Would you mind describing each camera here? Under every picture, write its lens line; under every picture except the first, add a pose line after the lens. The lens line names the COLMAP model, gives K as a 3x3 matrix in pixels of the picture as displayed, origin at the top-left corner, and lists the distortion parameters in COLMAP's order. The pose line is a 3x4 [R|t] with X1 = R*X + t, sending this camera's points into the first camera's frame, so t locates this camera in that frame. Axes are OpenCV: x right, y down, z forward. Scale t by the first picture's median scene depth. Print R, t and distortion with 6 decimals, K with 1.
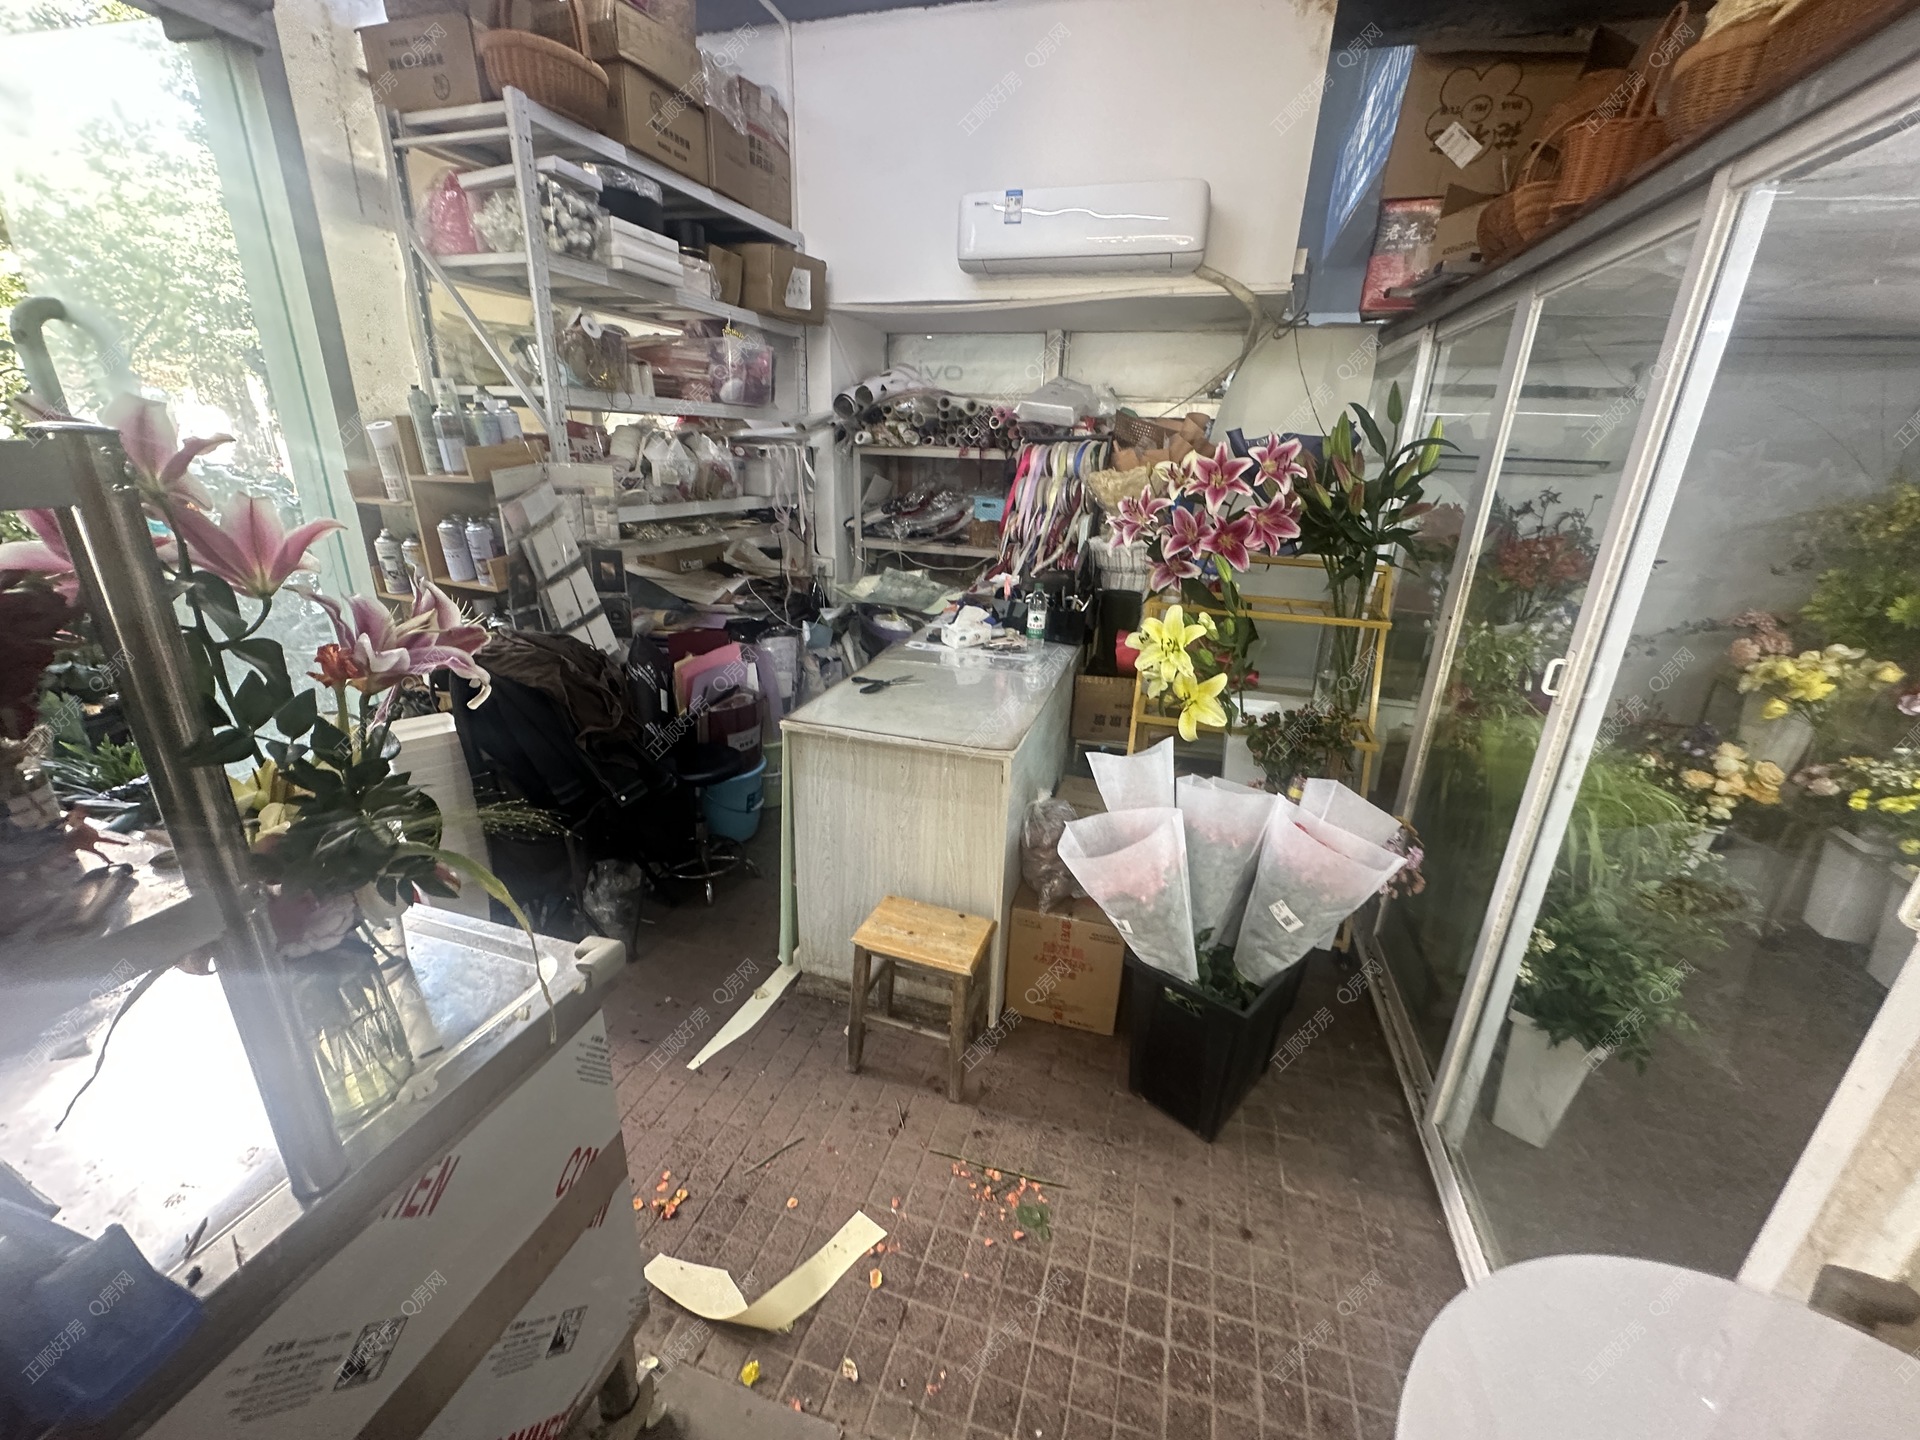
lens RADIAL K [[765.5, 0, 952.3], [0, 765.5, 717.6], [0, 0, 1]] dist [-0.001961, 0.000379]
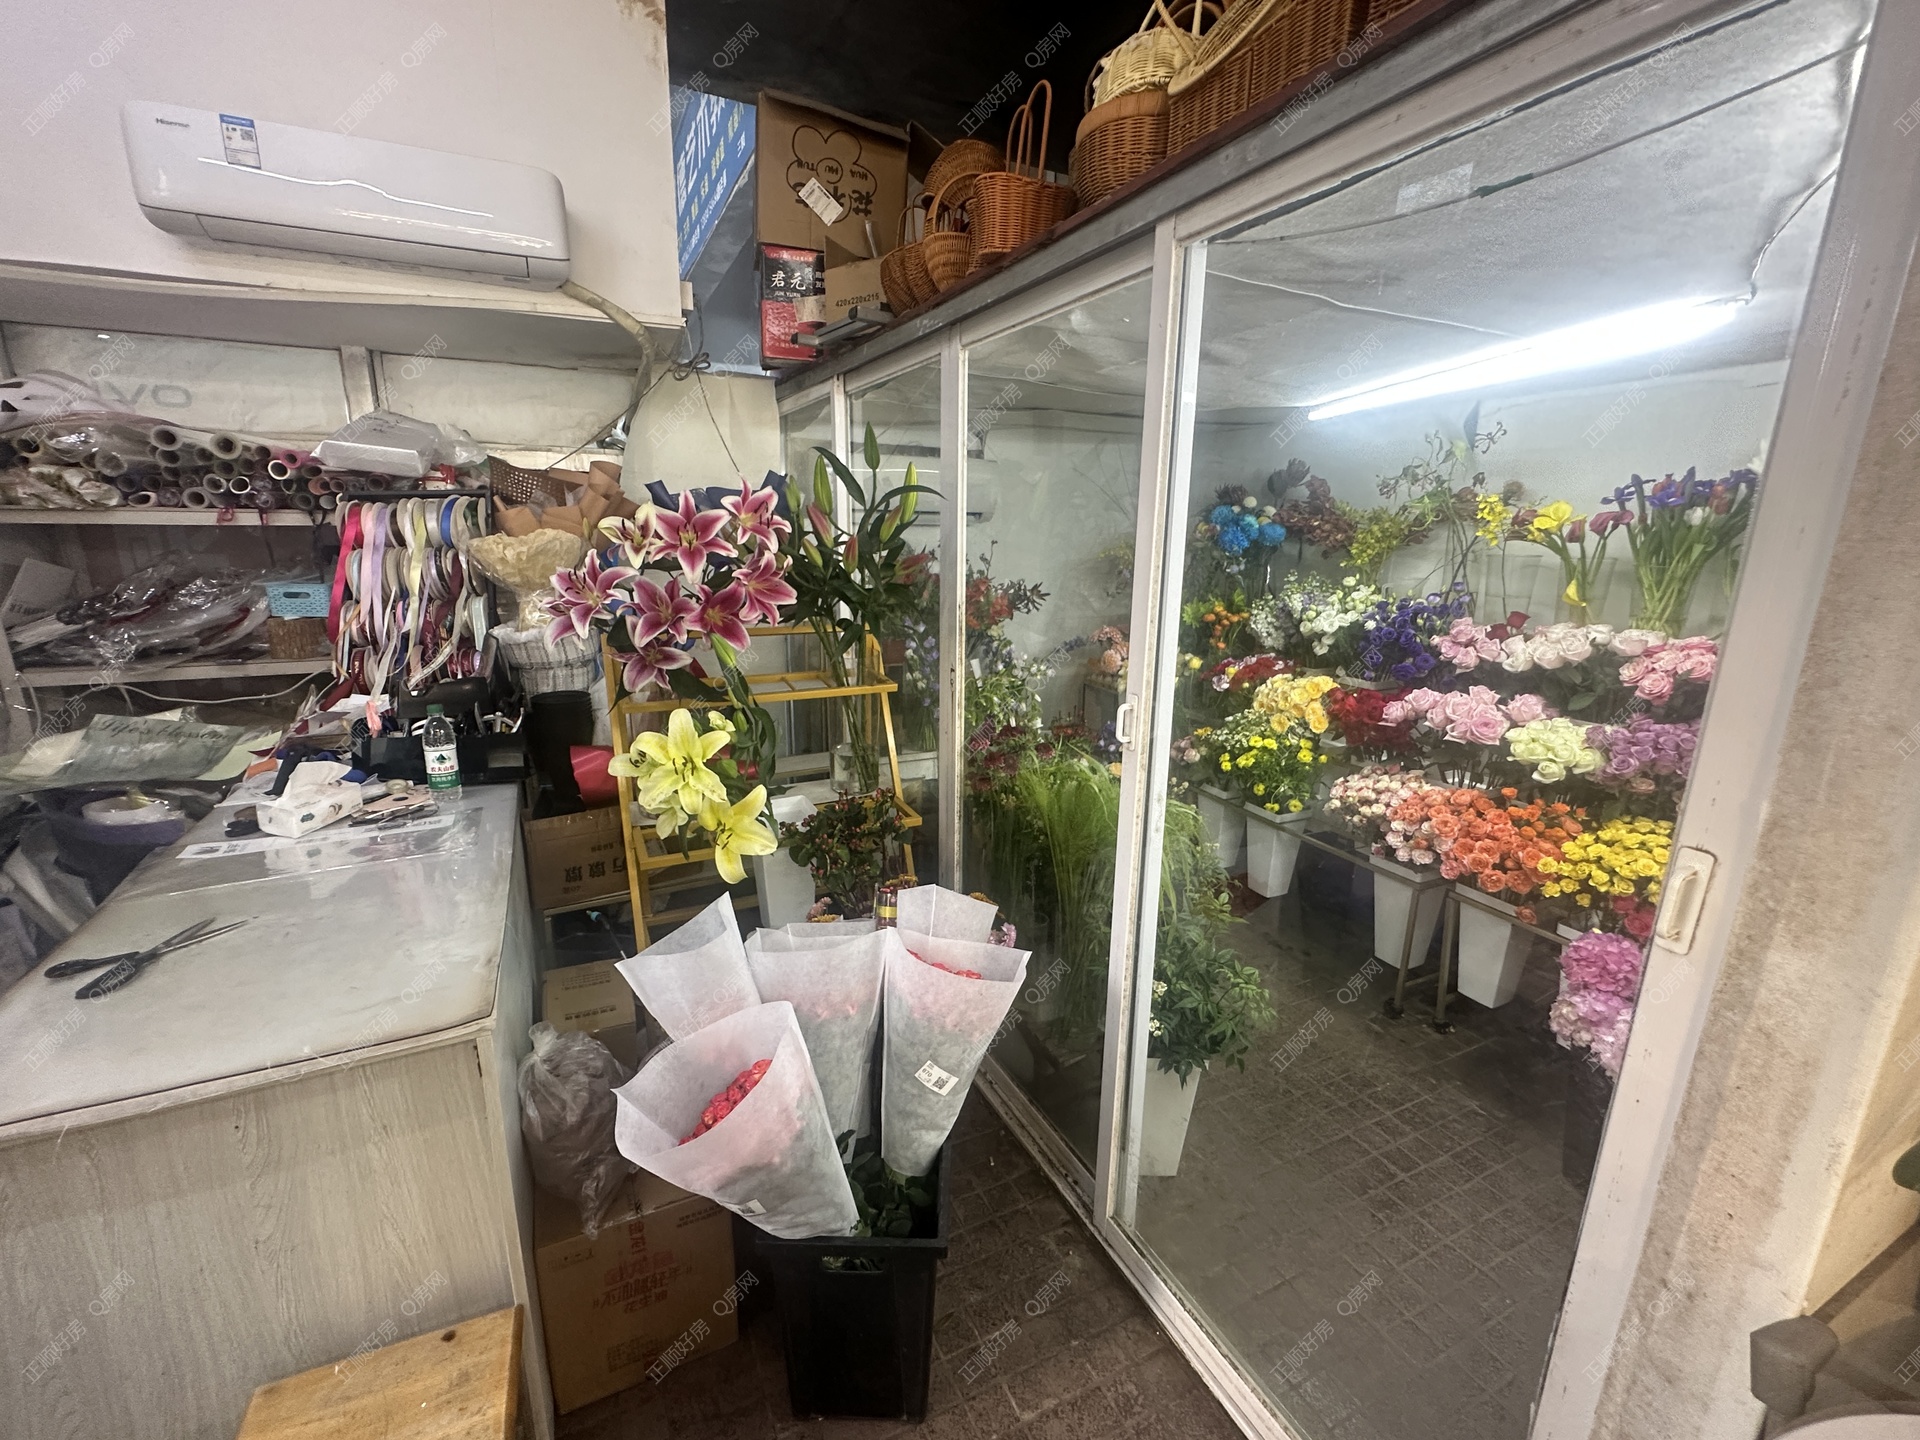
lens RADIAL K [[806.5, 0, 960.0], [0, 806.5, 720.0], [0, 0, 1]] dist [-0.003325, 0.000914]
pose [[0.731579, -0.183798, 0.656514, -0.011736], [0.240043, 0.970753, 0.004283, -0.057309], [-0.638100, 0.154458, 0.754302, 0.192609]]
